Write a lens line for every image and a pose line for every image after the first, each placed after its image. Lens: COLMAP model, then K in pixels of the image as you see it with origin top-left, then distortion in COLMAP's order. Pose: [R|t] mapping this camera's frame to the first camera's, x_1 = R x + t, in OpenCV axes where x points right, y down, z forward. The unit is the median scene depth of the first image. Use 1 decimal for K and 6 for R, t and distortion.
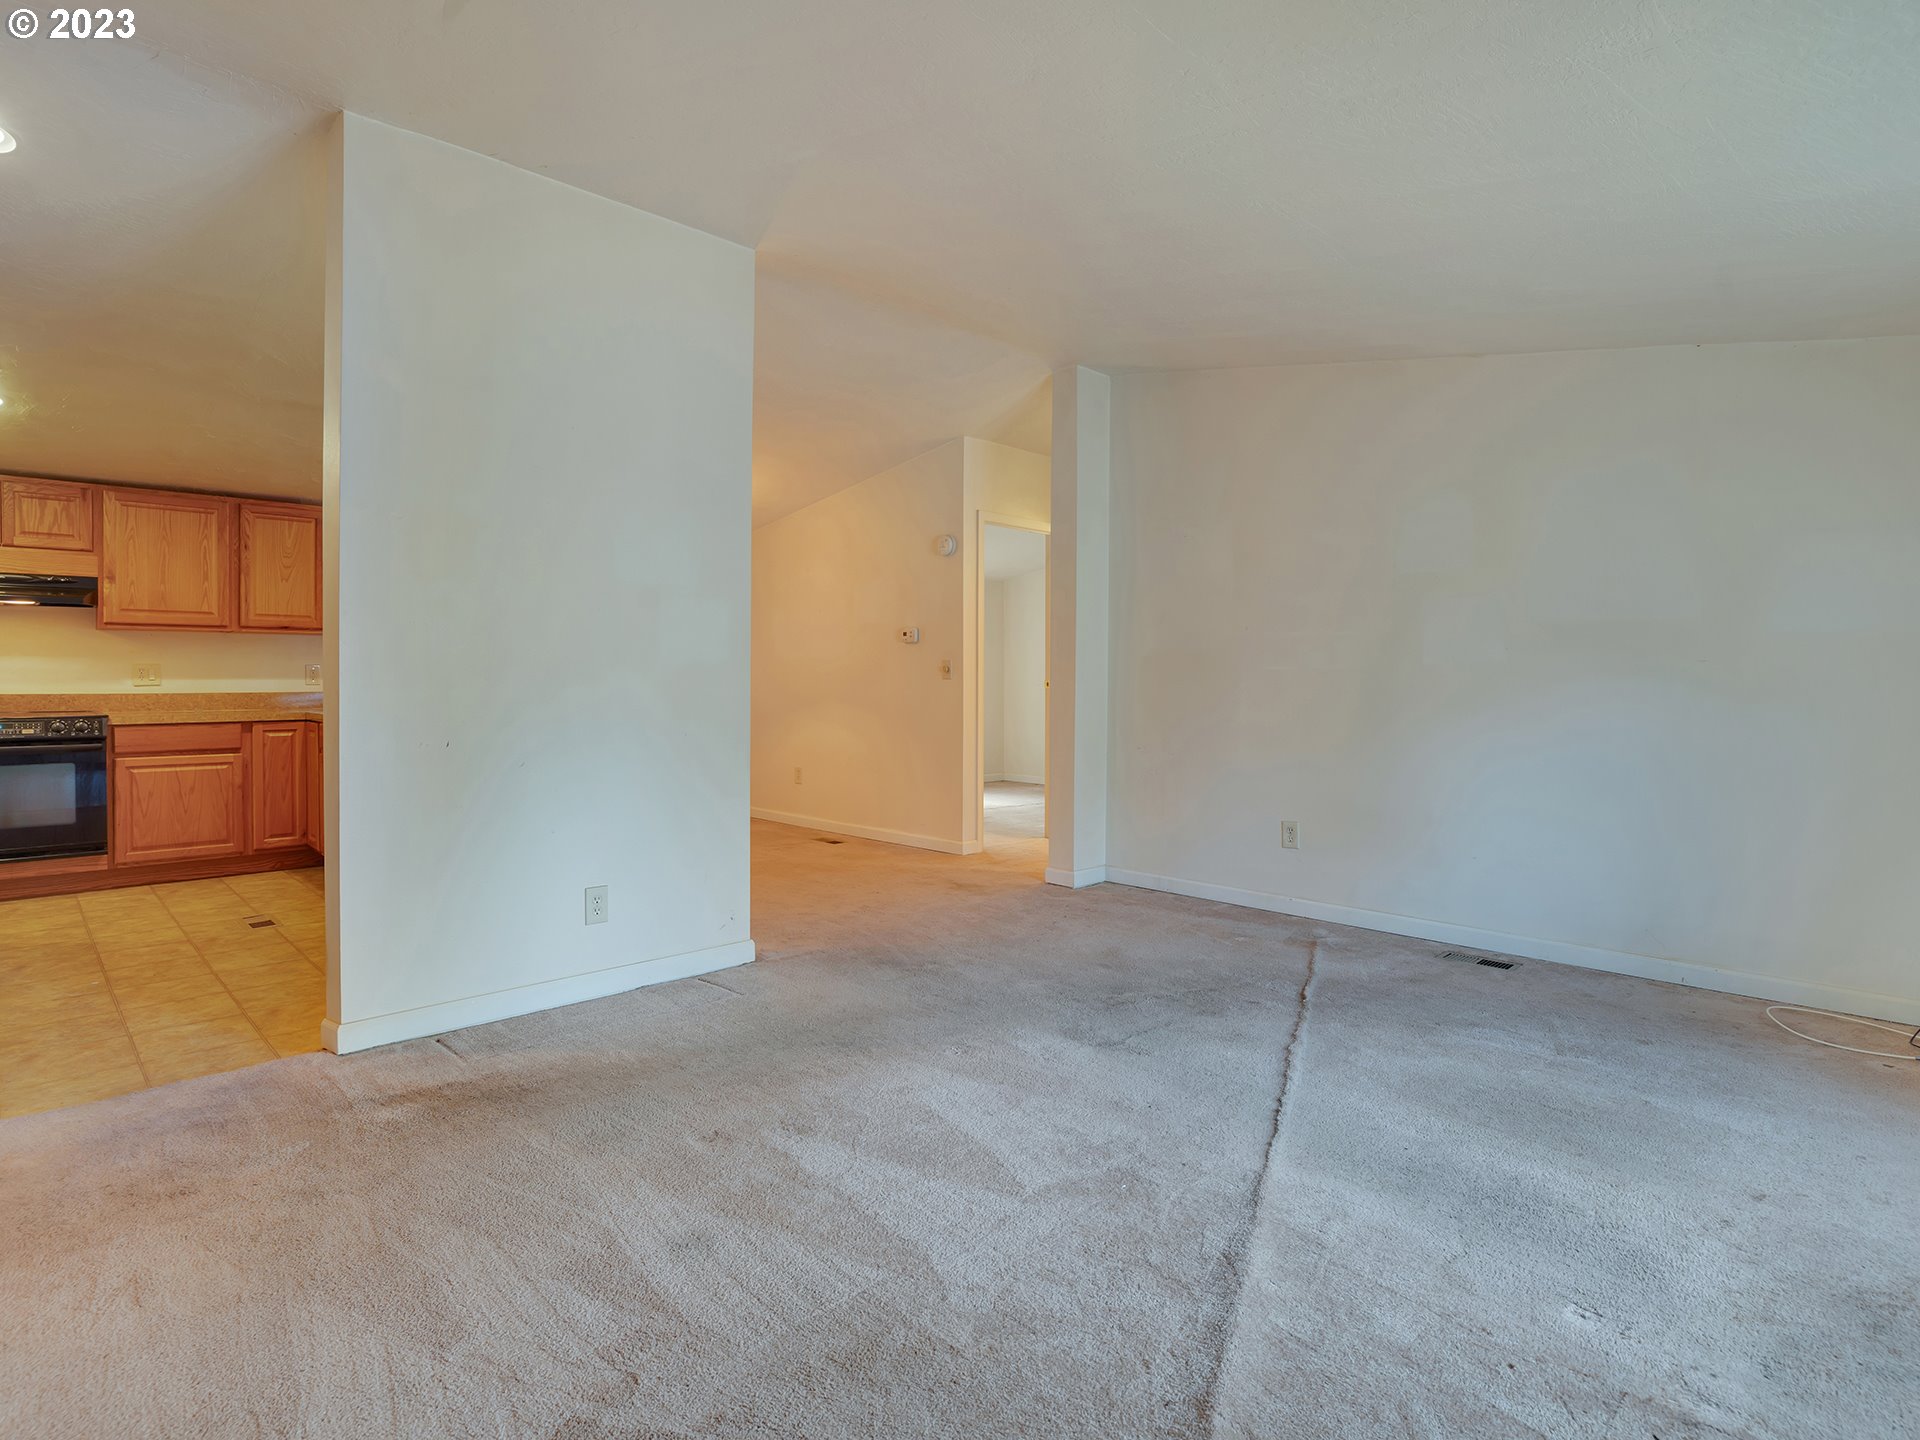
lens RADIAL K [[1046.6, 0, 987.0], [0, 1046.6, 690.7], [0, 0, 1]] dist [-0.043370, 0.012879]
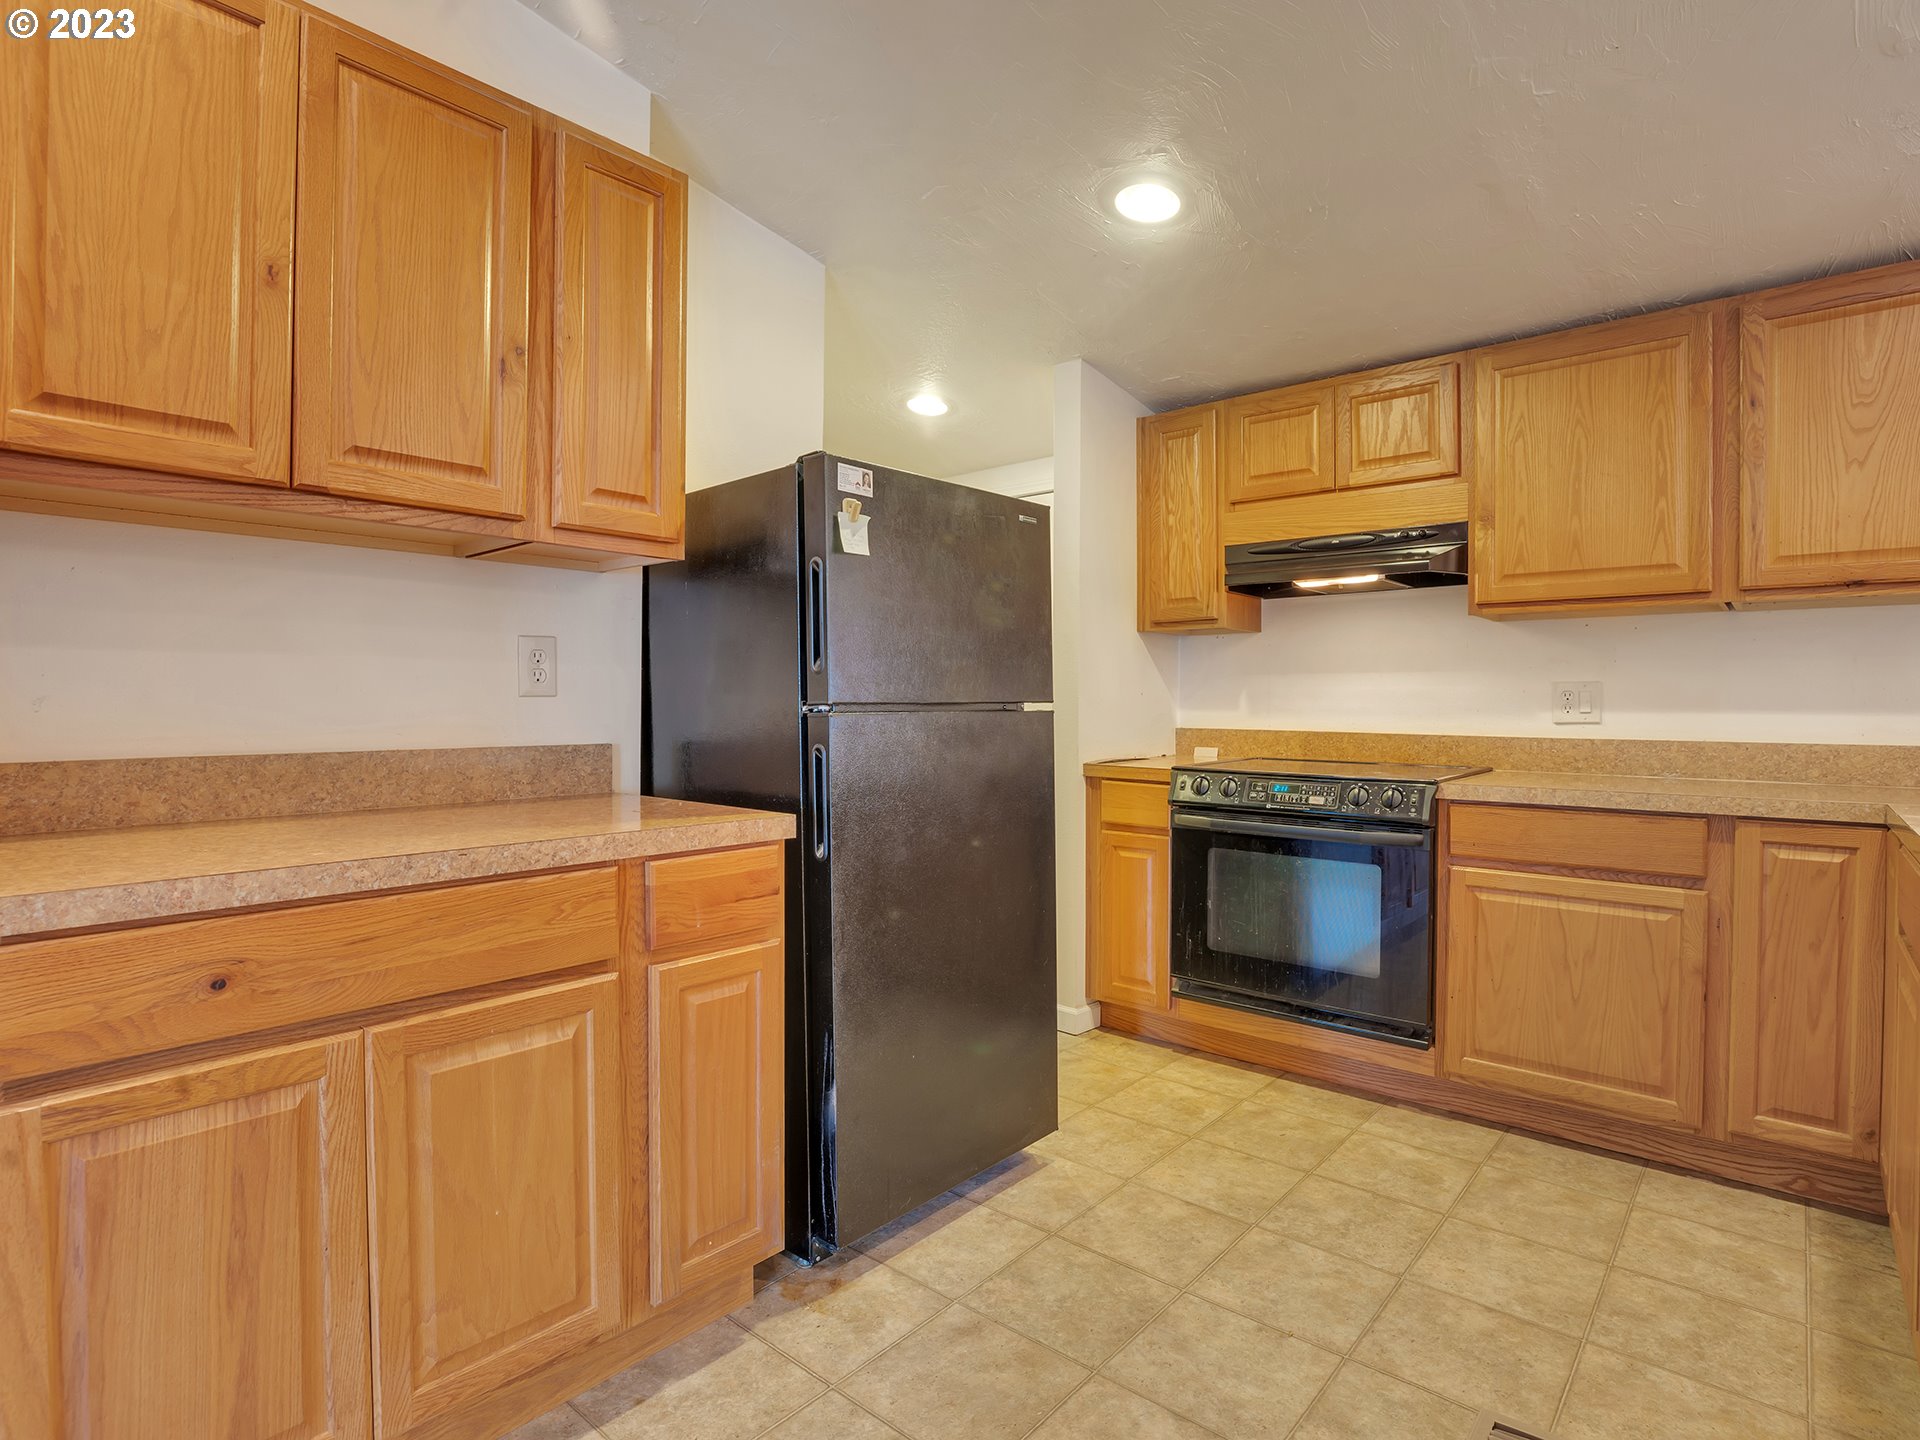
lens RADIAL K [[1000.5, 0, 955.2], [0, 1000.5, 711.6], [0, 0, 1]] dist [-0.047316, 0.013333]
pose [[0.069036, 0.004201, -0.997605, -0.367125], [-0.021220, 0.999771, 0.002742, -0.006207], [0.997388, 0.020980, 0.069110, 0.691973]]
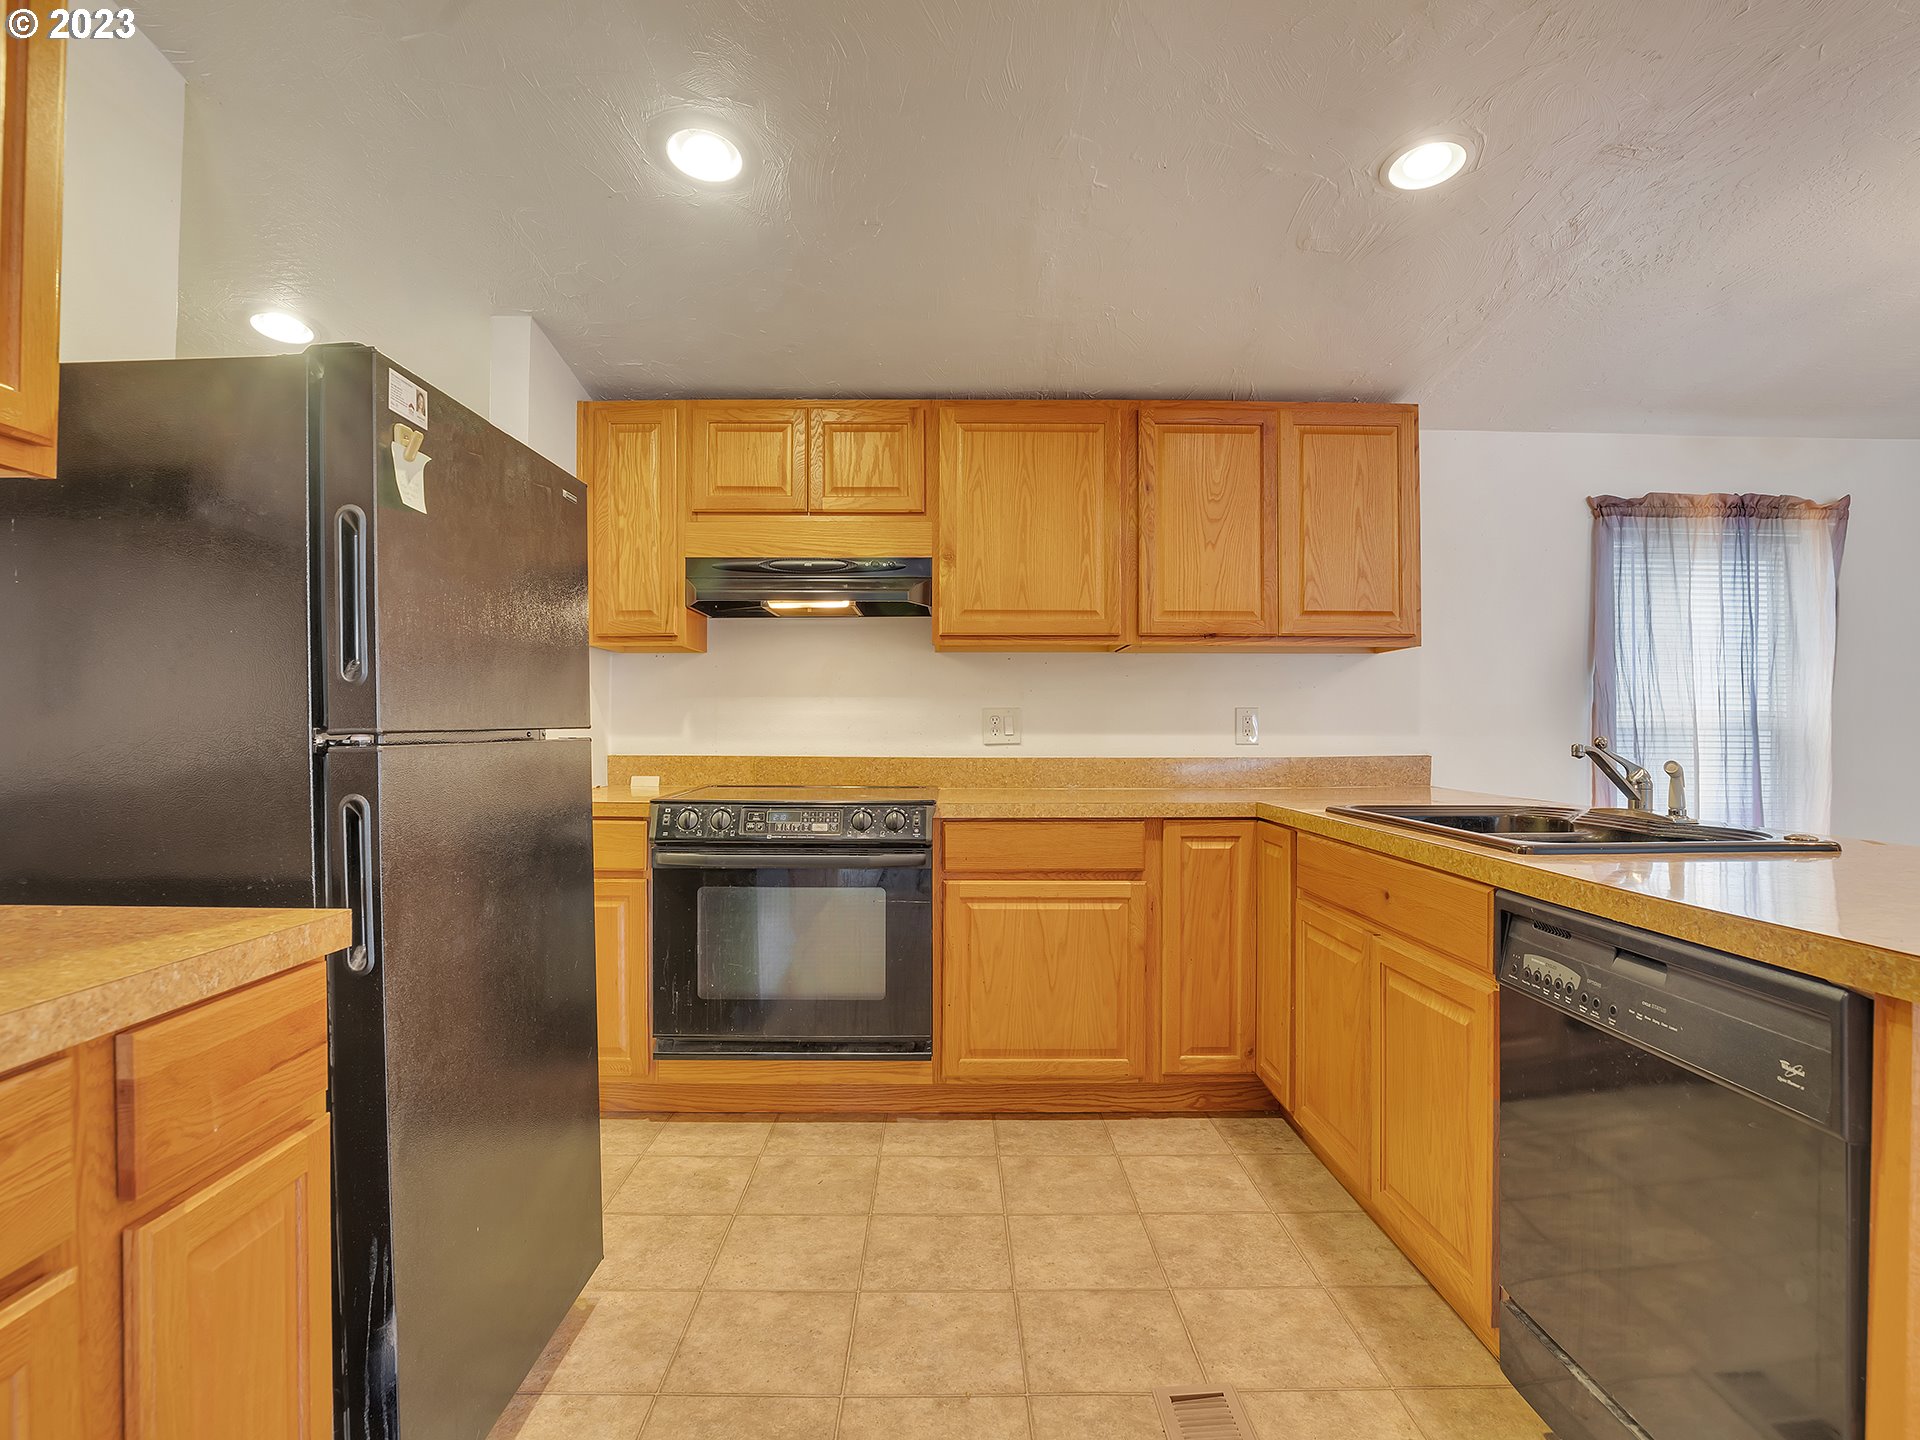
lens RADIAL K [[990.4, 0, 949.7], [0, 990.4, 720.3], [0, 0, 1]] dist [-0.045047, 0.012443]
pose [[0.713493, -0.009569, -0.700597, -0.469125], [-0.009541, 0.999681, -0.023371, -0.005791], [0.700597, 0.023359, 0.713175, 0.604985]]
